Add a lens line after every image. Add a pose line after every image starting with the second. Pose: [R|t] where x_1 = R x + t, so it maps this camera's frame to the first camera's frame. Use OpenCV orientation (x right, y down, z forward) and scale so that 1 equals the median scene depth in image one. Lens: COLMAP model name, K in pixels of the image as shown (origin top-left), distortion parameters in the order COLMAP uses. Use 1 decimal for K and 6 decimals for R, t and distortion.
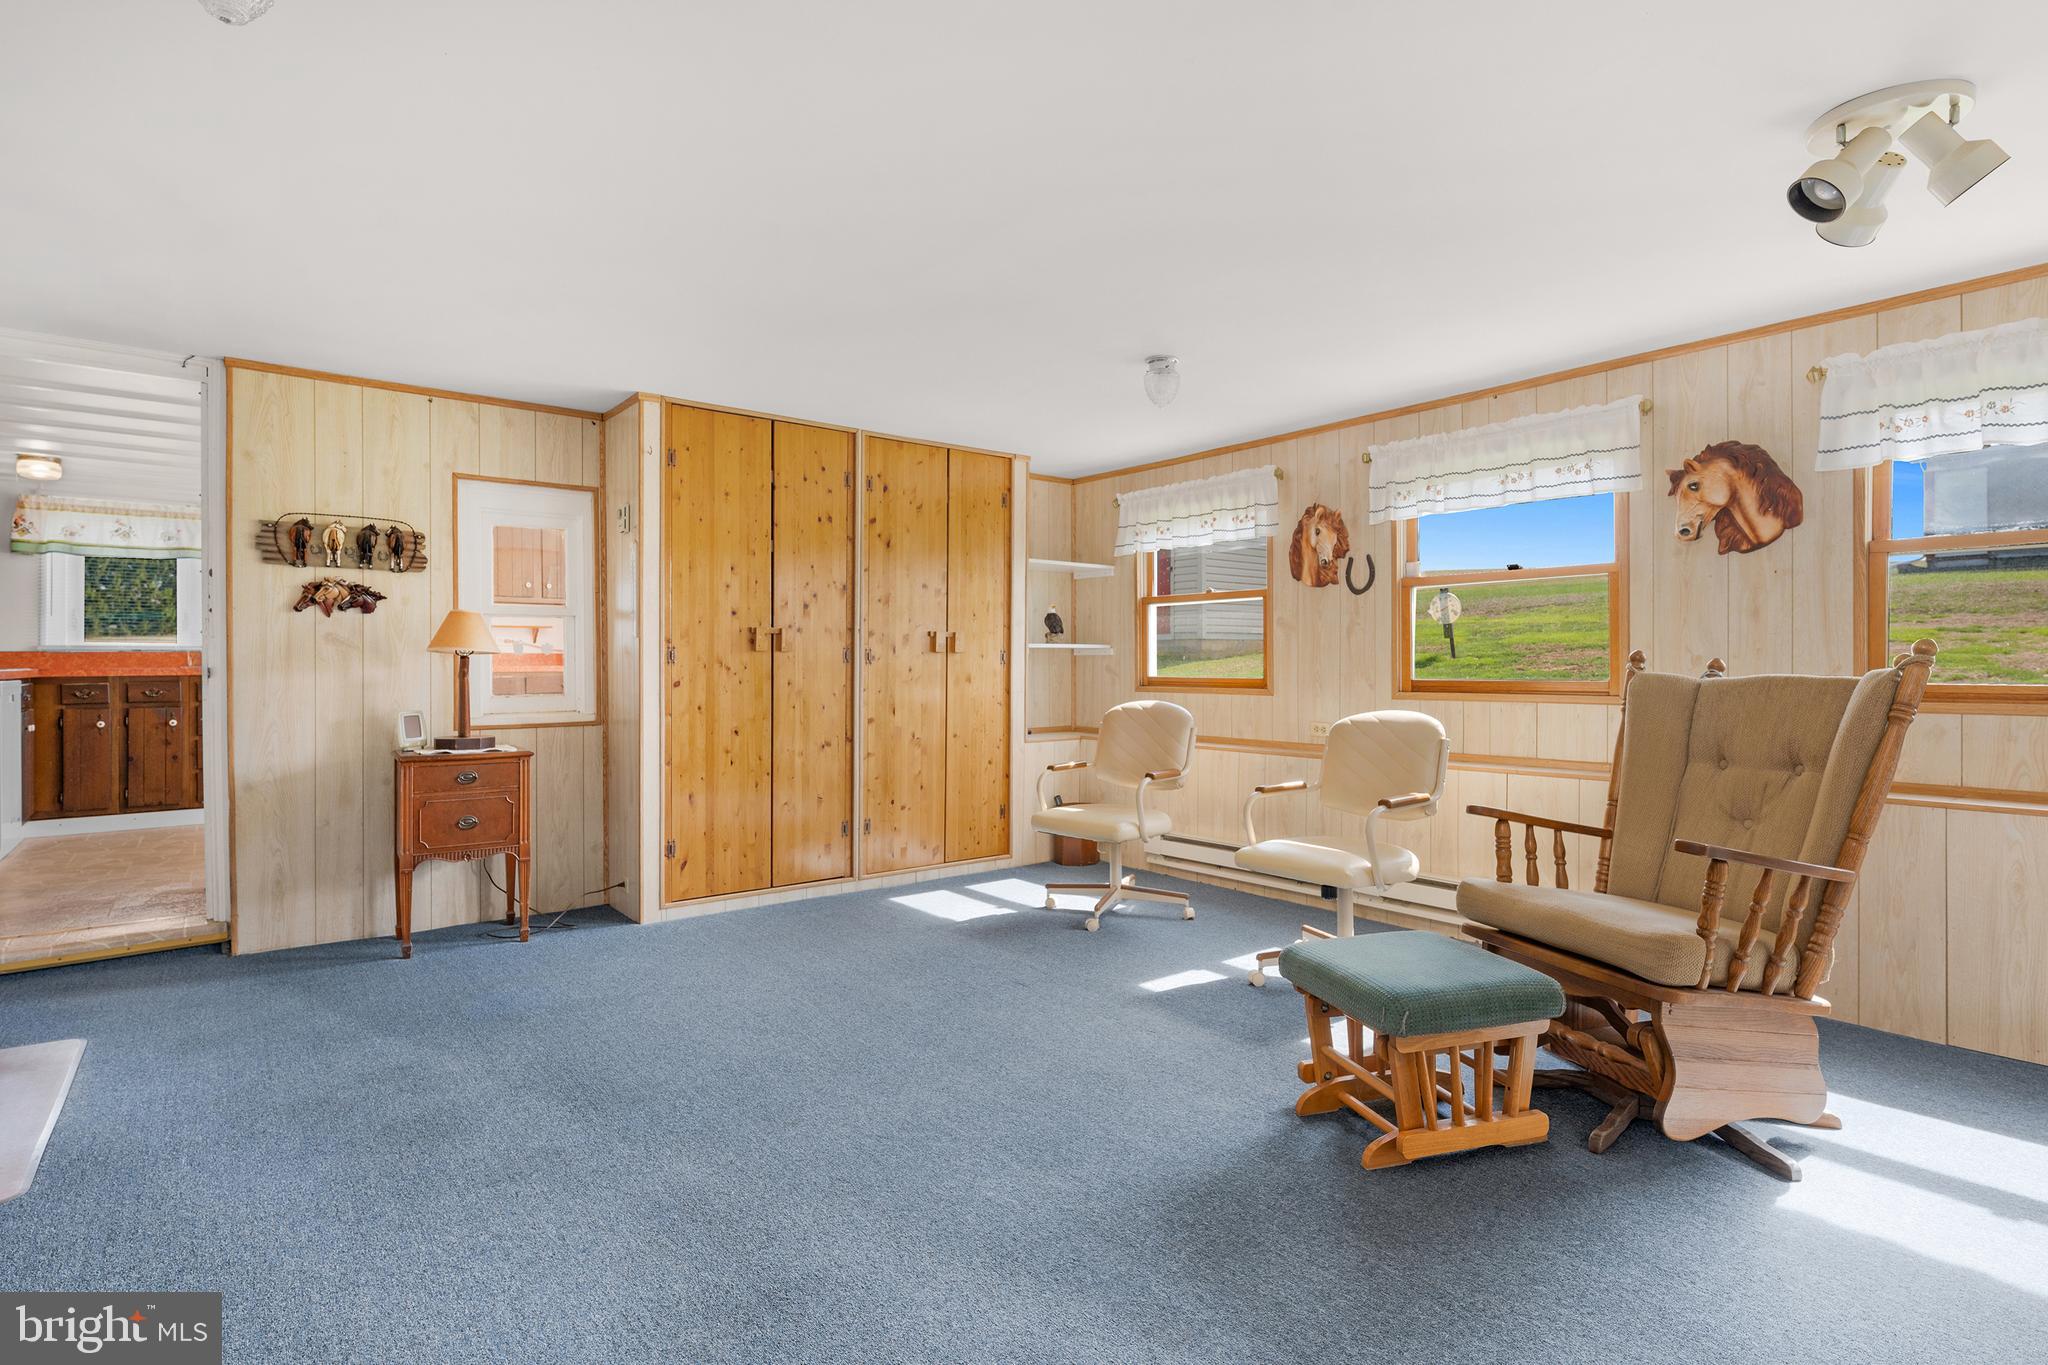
lens RADIAL K [[993.9, 0, 994.2], [0, 993.9, 661.6], [0, 0, 1]] dist [-0.002963, 0.001874]
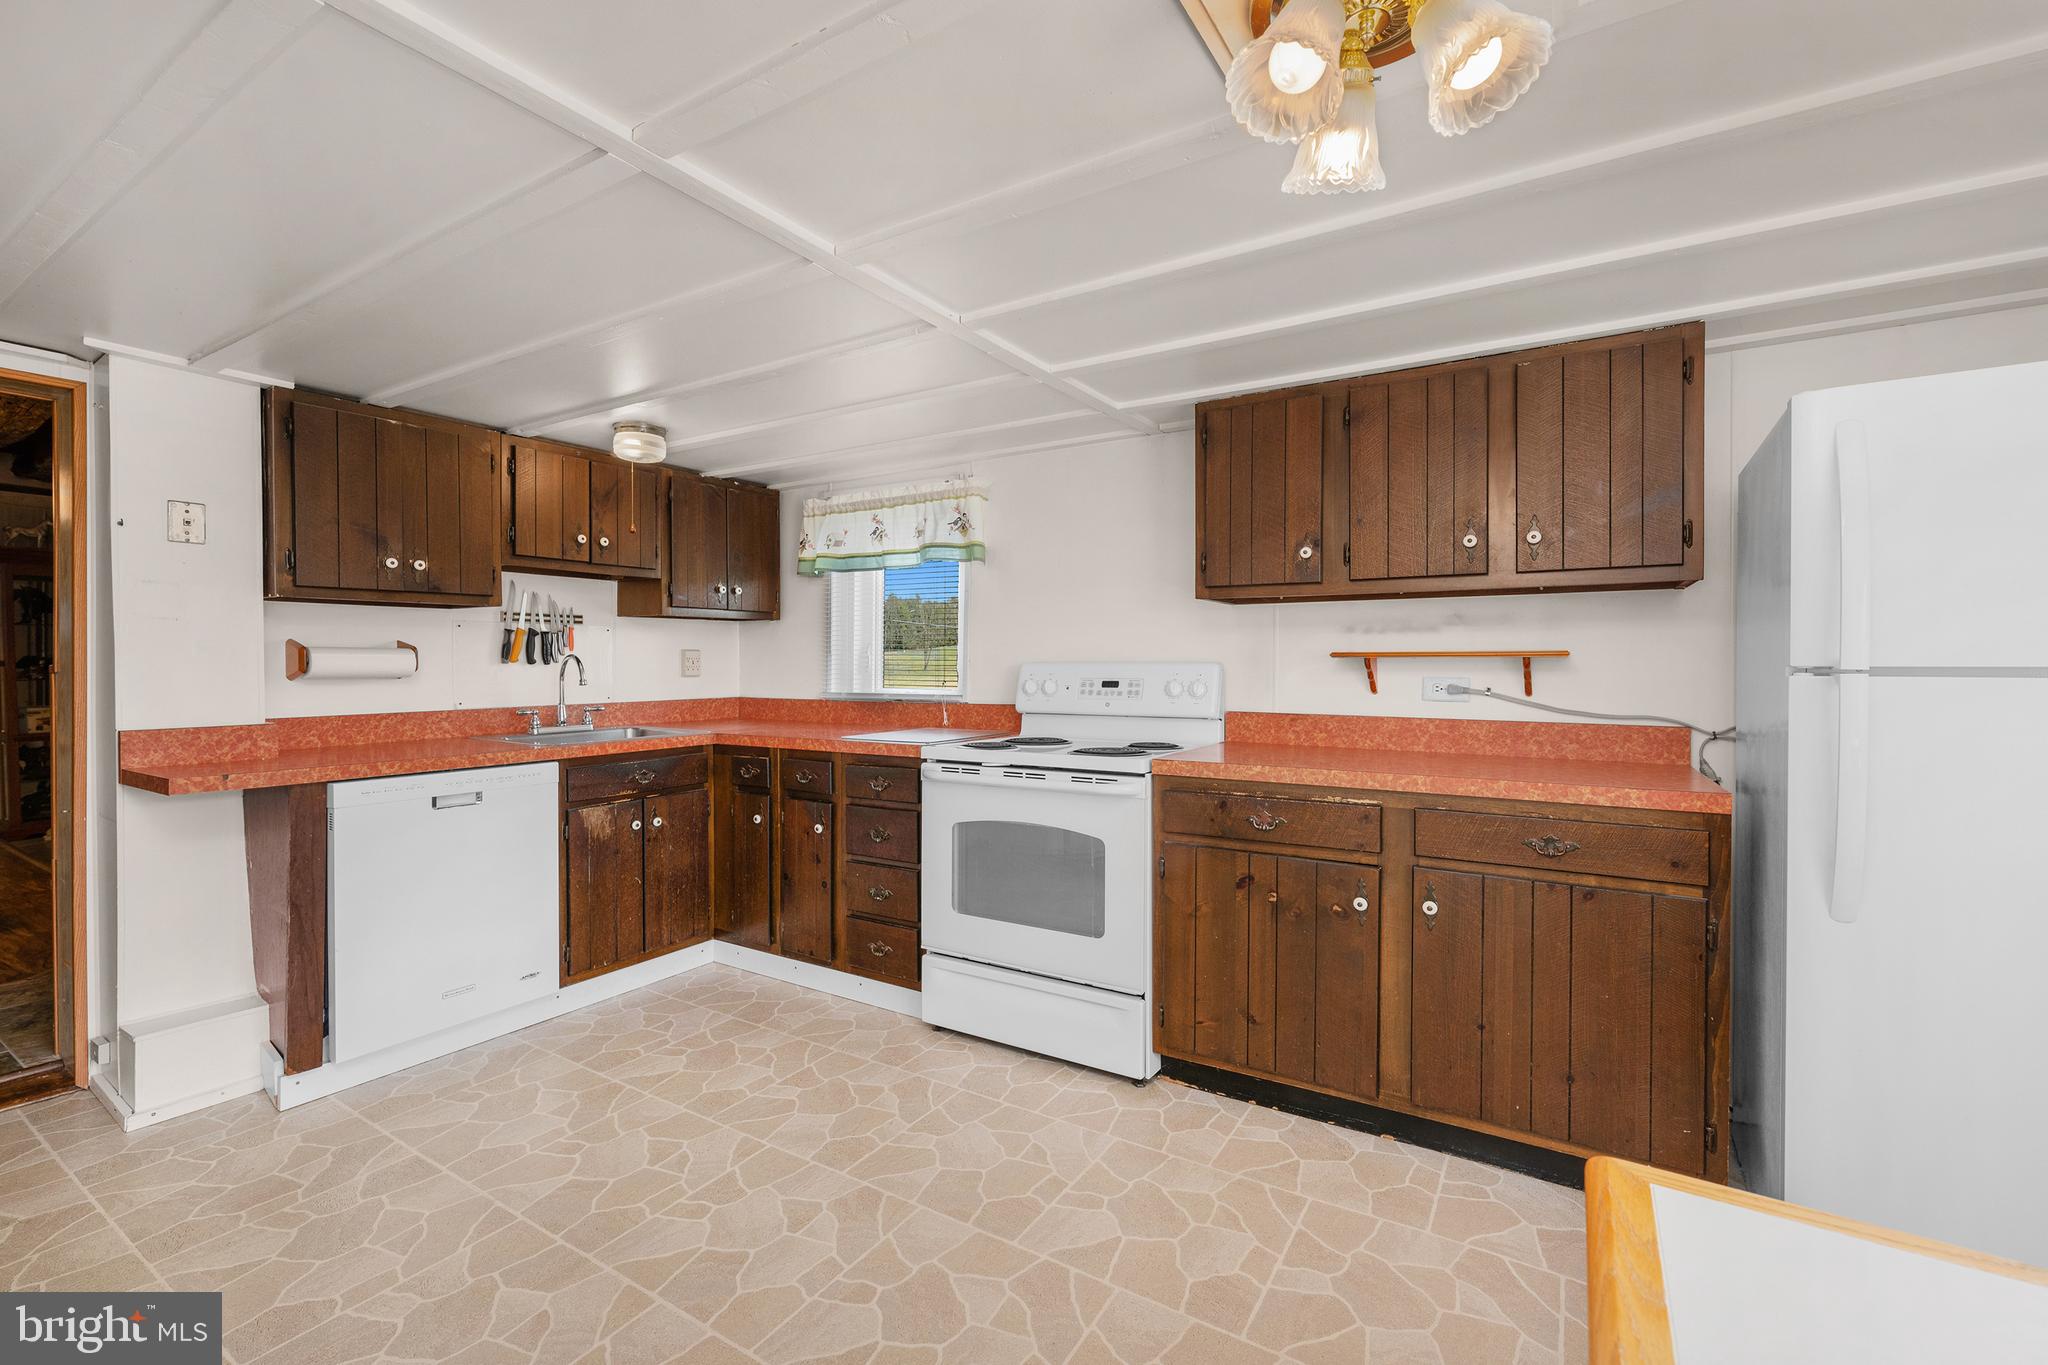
lens RADIAL K [[853.8, 0, 1026.3], [0, 853.8, 667.0], [0, 0, 1]] dist [-0.000108, -0.000696]
pose [[0.334223, 0.005207, -0.942480, -0.287198], [0.001167, 0.999982, 0.005938, -0.041244], [0.942493, -0.003084, 0.334210, 0.941969]]
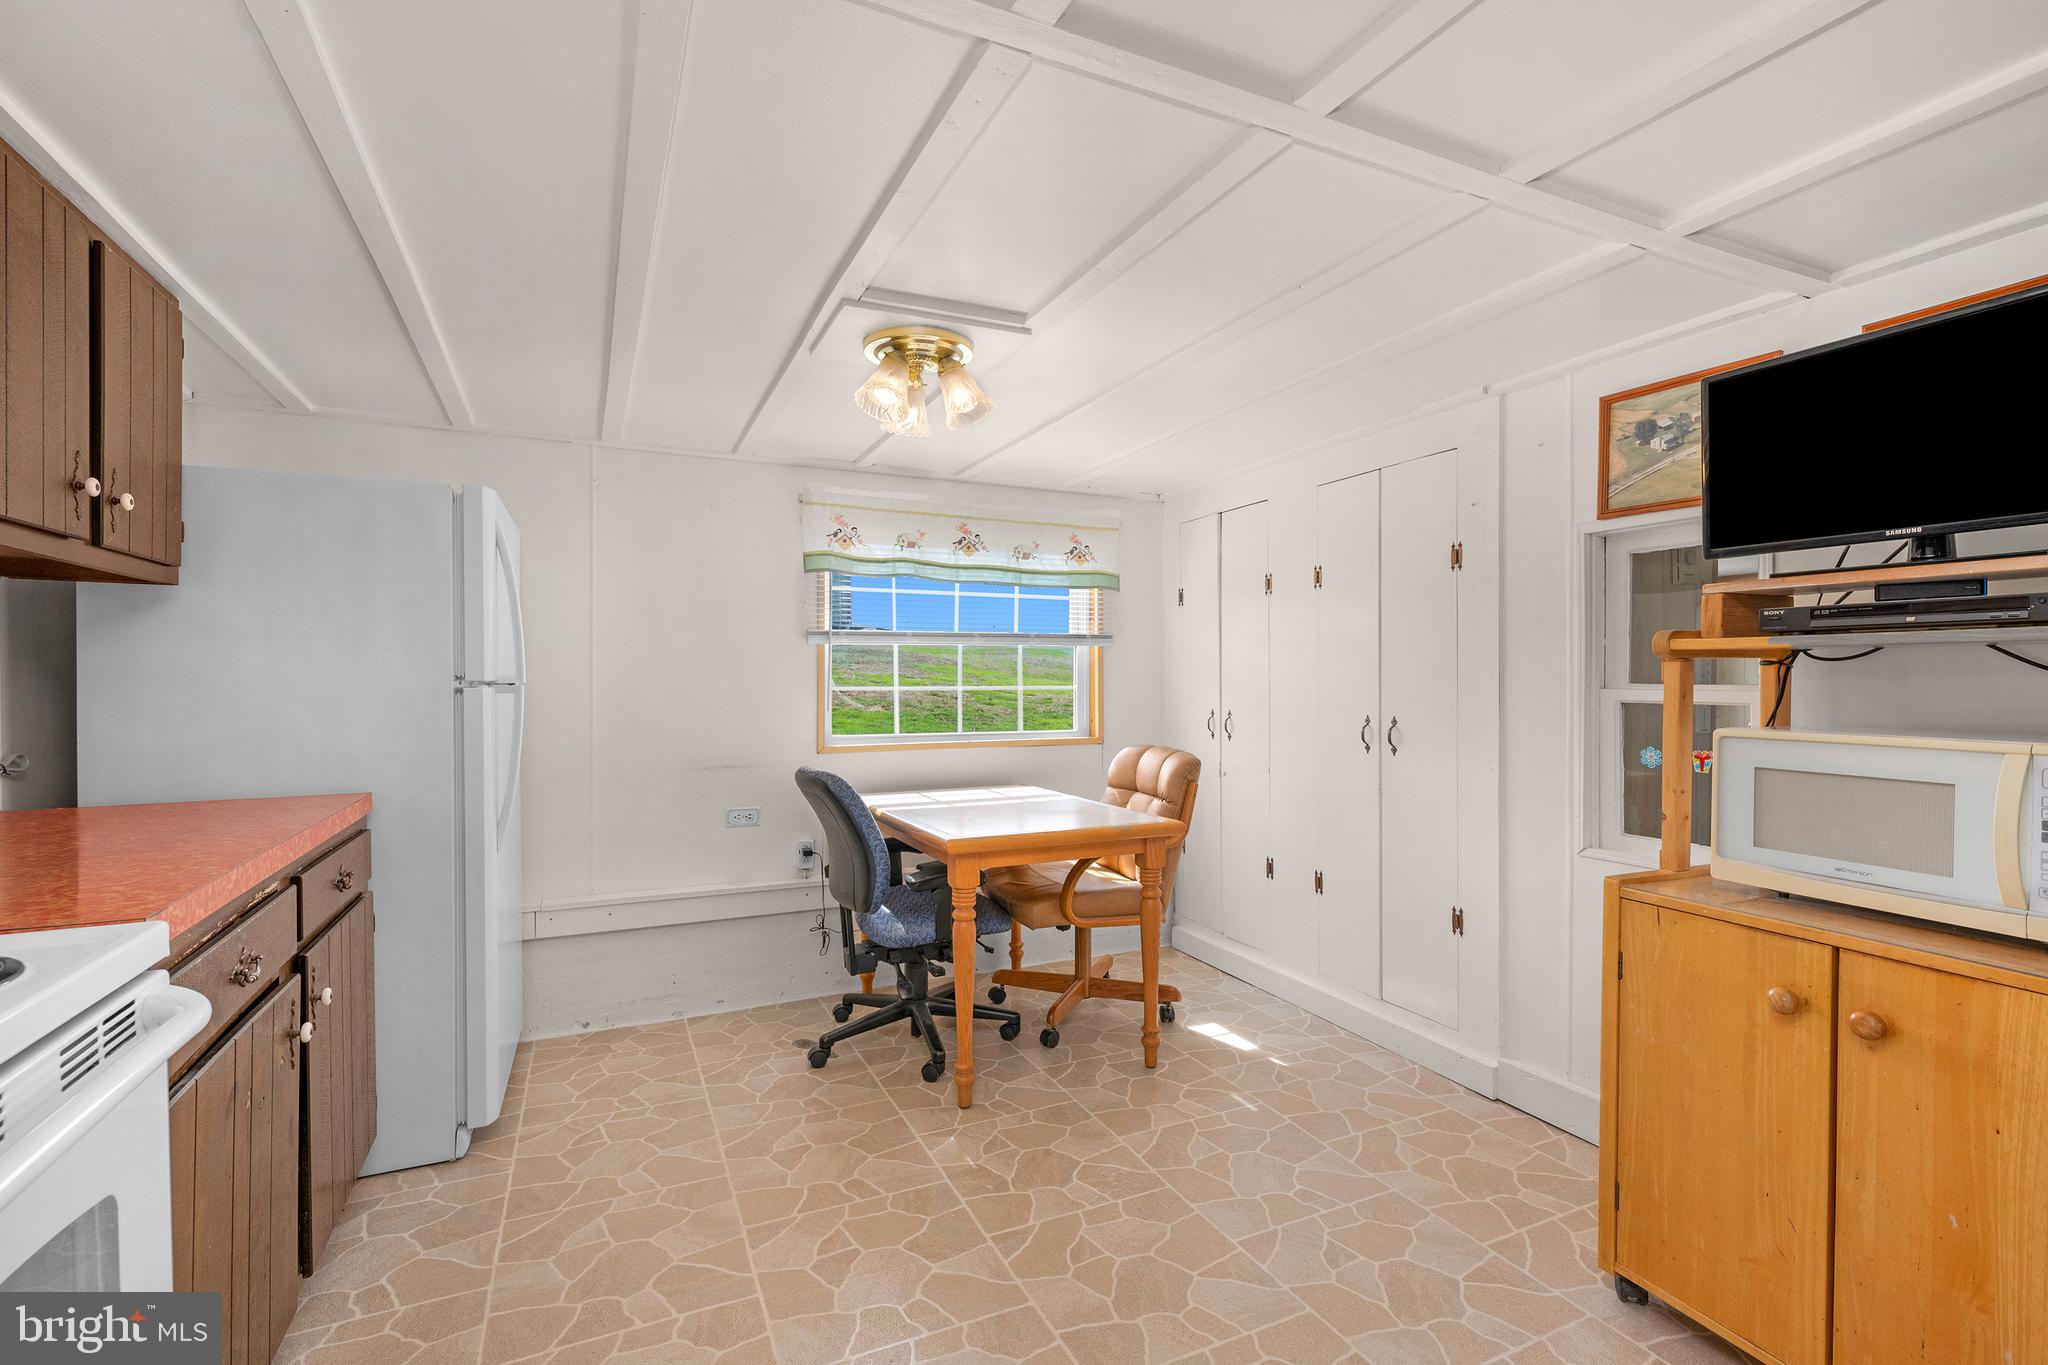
lens RADIAL K [[912.3, 0, 1030.8], [0, 912.3, 678.0], [0, 0, 1]] dist [0.006641, 0.000047]
pose [[0.238444, 0.005101, 0.971143, -0.736992], [-0.004578, 0.999981, -0.004128, -0.040832], [-0.971146, -0.003461, 0.238463, 0.832413]]
